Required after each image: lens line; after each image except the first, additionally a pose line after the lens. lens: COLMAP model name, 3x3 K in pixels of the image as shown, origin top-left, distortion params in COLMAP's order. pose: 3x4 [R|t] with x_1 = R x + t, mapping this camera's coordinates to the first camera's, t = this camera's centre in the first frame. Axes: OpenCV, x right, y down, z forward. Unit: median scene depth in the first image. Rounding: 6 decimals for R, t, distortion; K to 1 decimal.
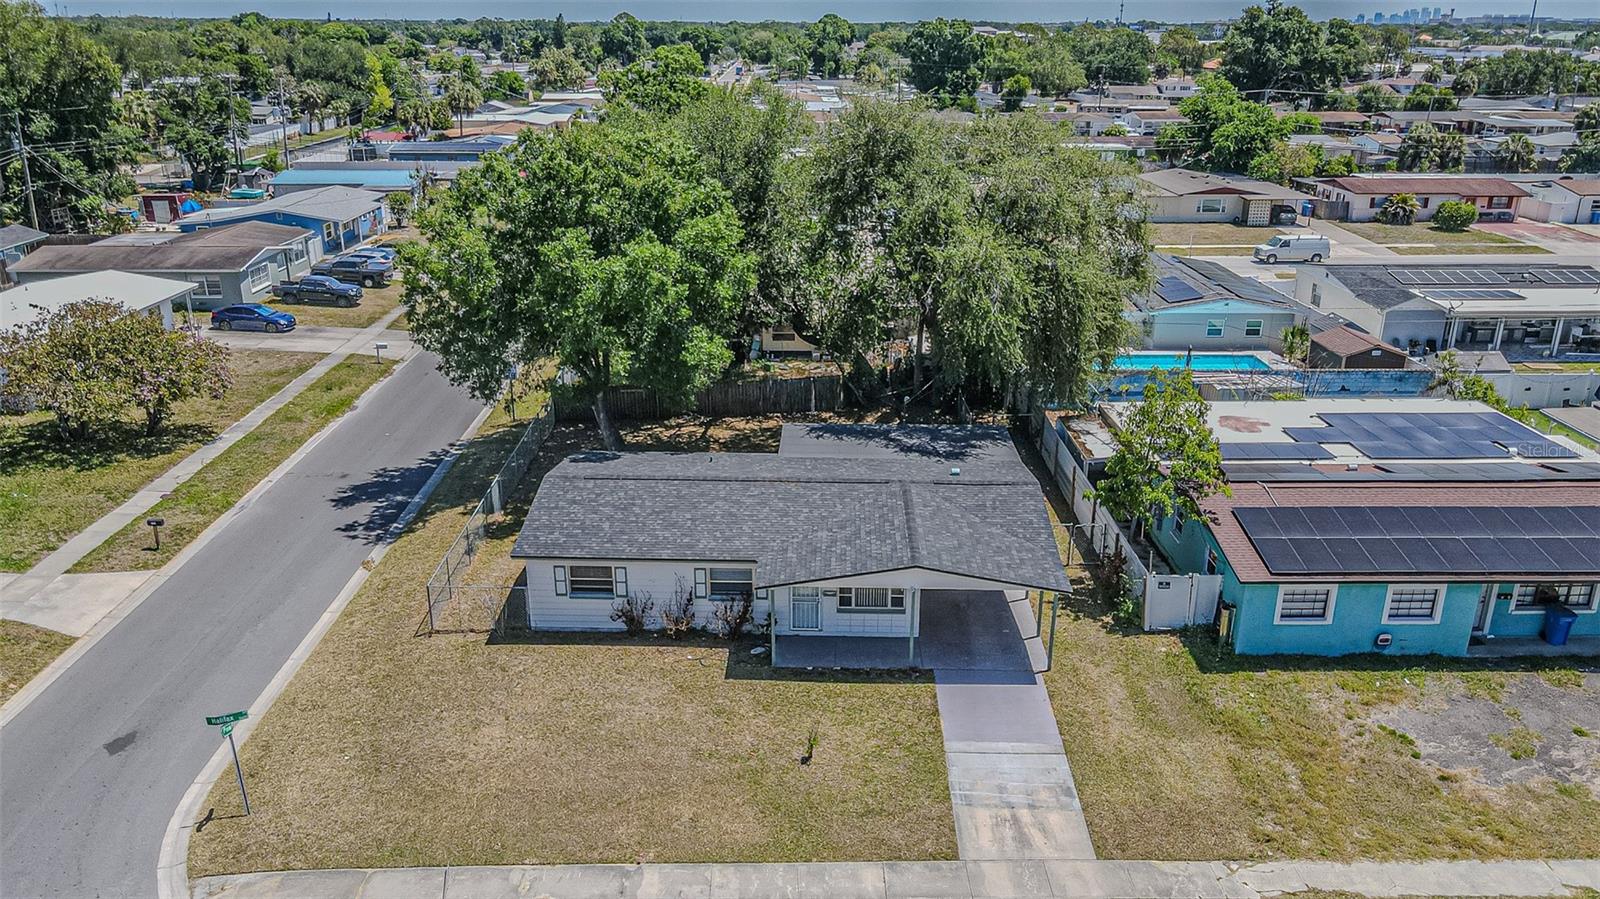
lens RADIAL K [[1183.9, 0, 802.4], [0, 1183.9, 445.6], [0, 0, 1]] dist [-0.002319, 0.016775]
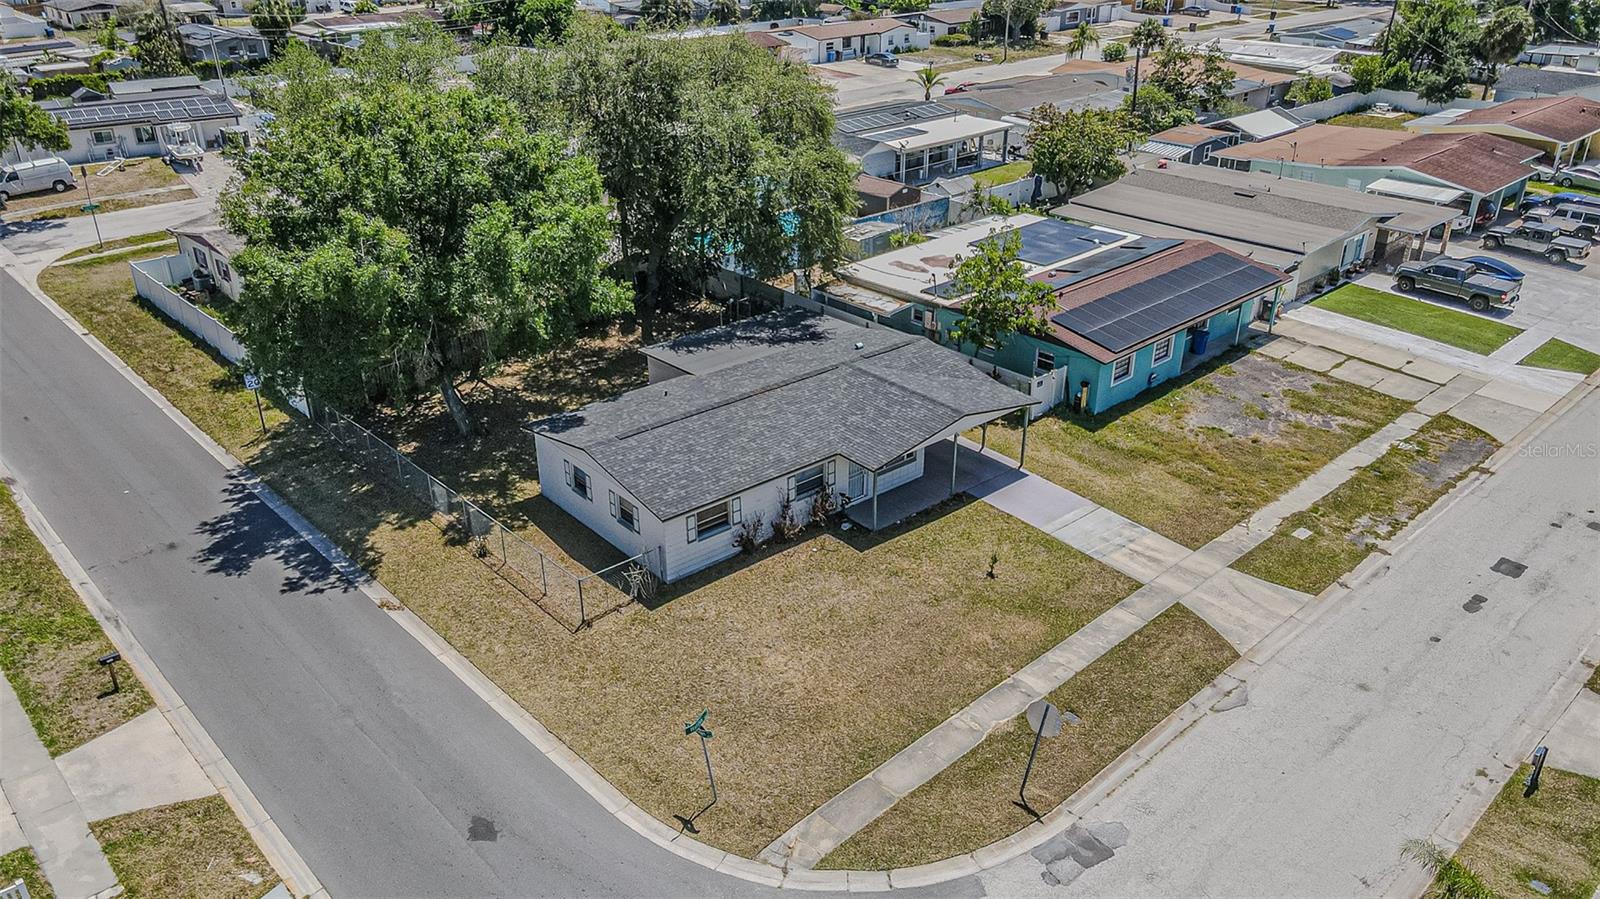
lens RADIAL K [[1183.9, 0, 799.6], [0, 1183.9, 455.9], [0, 0, 1]] dist [-0.002319, 0.016775]
pose [[0.740101, -0.302458, 0.600642, -0.731349], [0.226465, 0.953079, 0.200884, -0.137968], [-0.633218, -0.012650, 0.773870, 0.101230]]
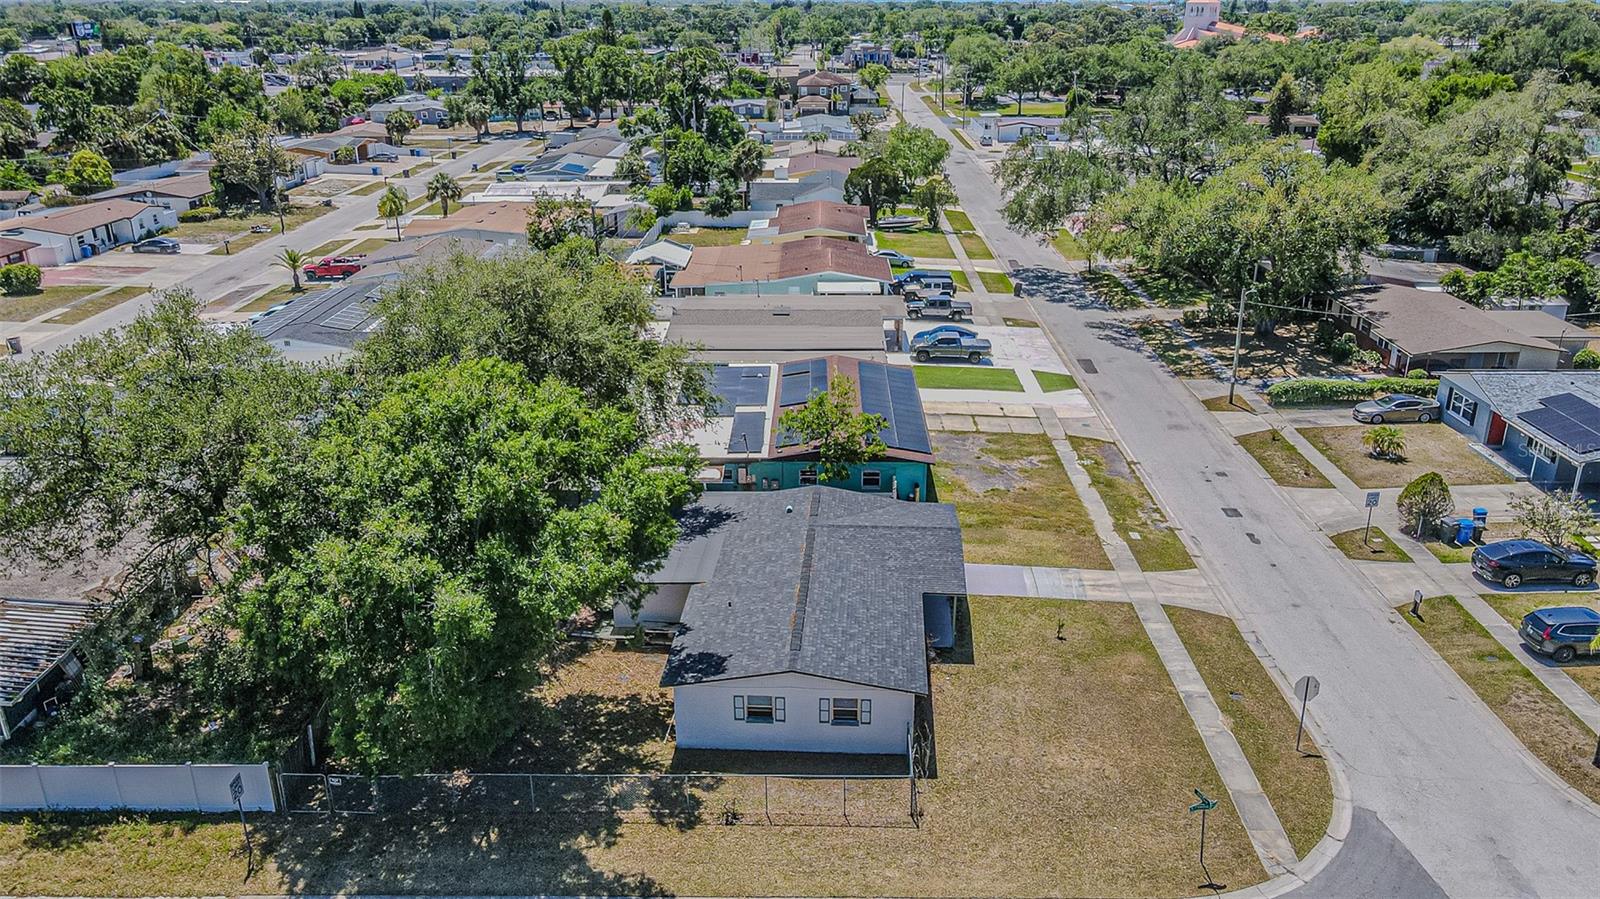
lens RADIAL K [[1183.9, 0, 803.4], [0, 1183.9, 449.2], [0, 0, 1]] dist [-0.002319, 0.016775]
pose [[0.034334, -0.359691, 0.932439, -1.166384], [0.337699, 0.882289, 0.327911, -0.502688], [-0.940628, 0.303625, 0.151760, 0.818654]]
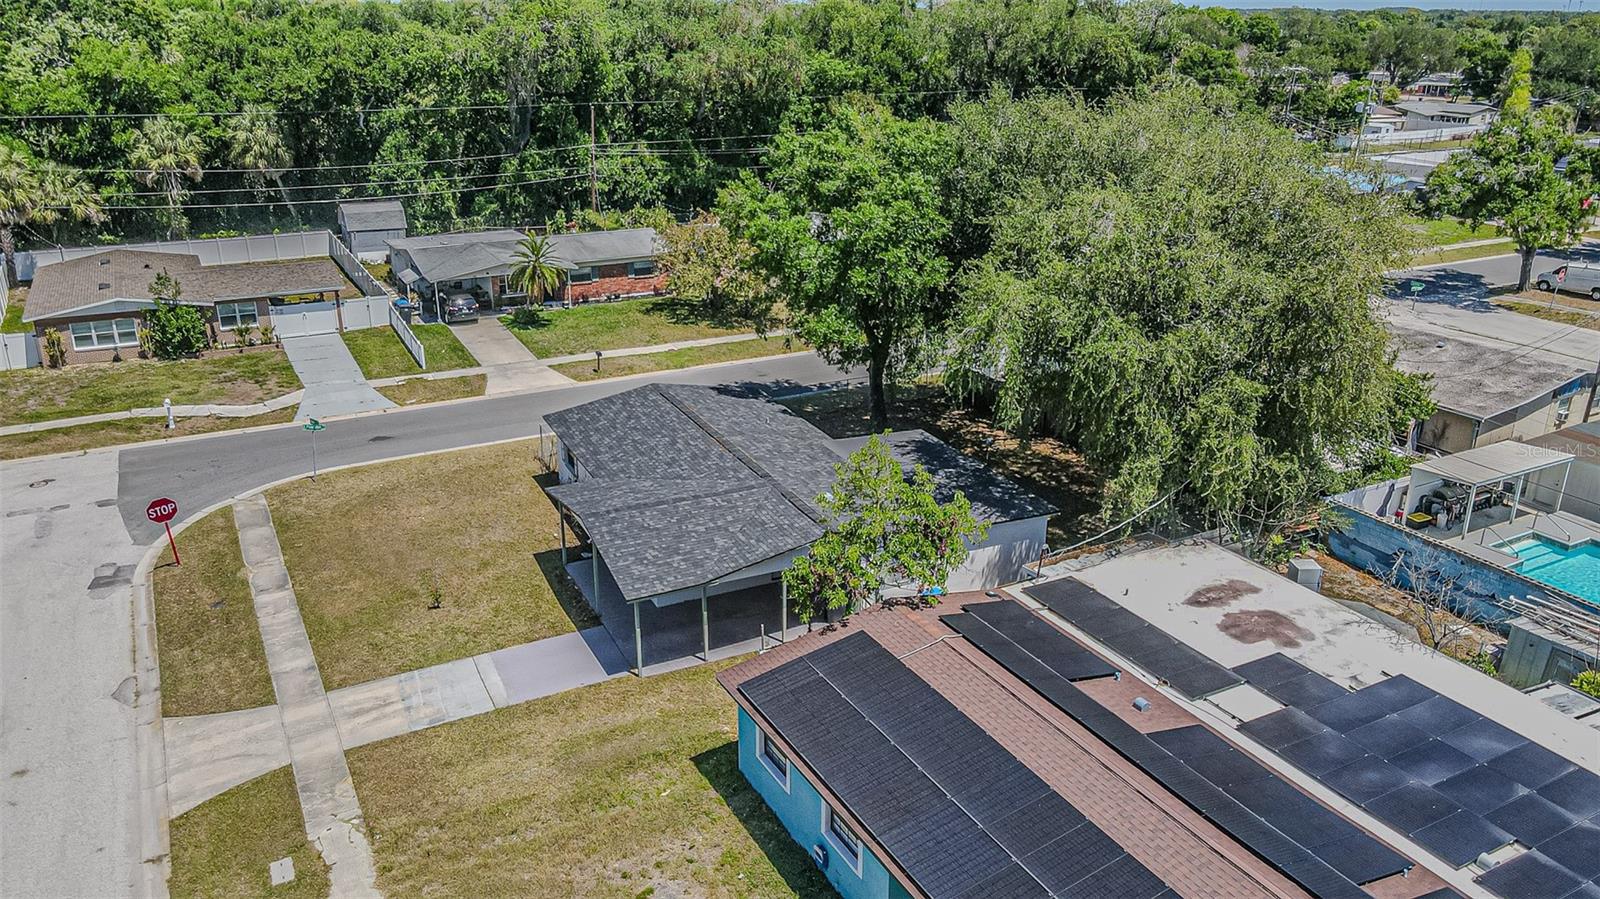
lens RADIAL K [[1183.9, 0, 799.5], [0, 1183.9, 446.9], [0, 0, 1]] dist [-0.002319, 0.016775]
pose [[0.462960, 0.306940, -0.831538, 0.946523], [-0.301915, 0.936638, 0.177643, -0.186858], [0.833376, 0.168812, 0.526296, 0.518027]]
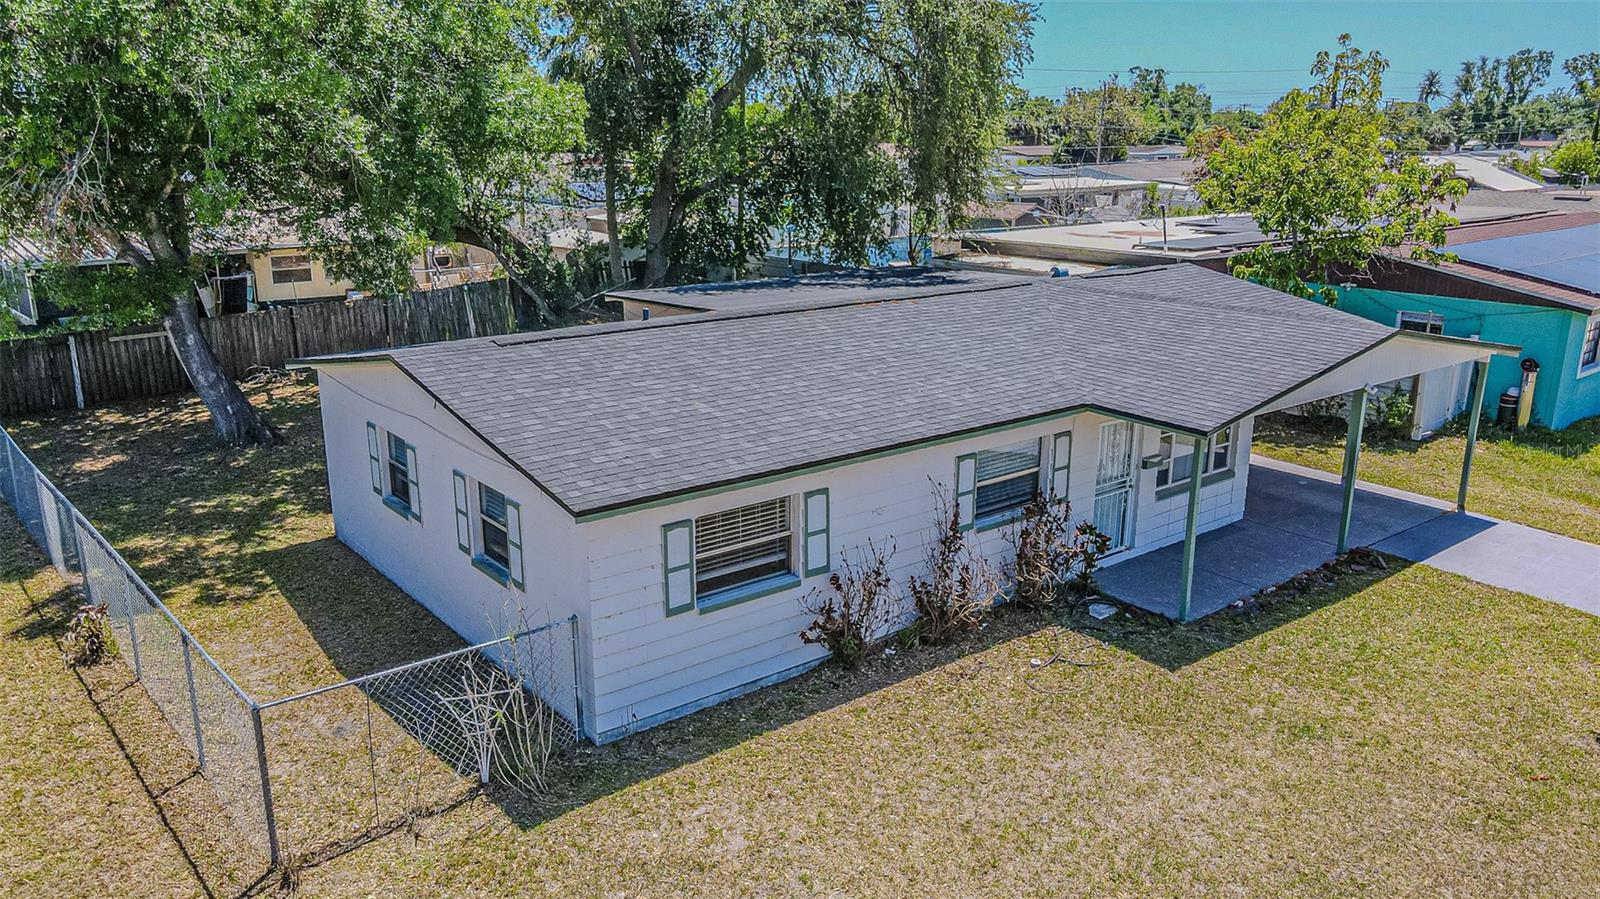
lens RADIAL K [[1183.9, 0, 798.3], [0, 1183.9, 449.6], [0, 0, 1]] dist [-0.002319, 0.016775]
pose [[0.763006, -0.169884, 0.623667, -0.372647], [0.213794, 0.976868, 0.004536, 0.083420], [-0.610011, 0.129876, 0.781677, 0.680360]]
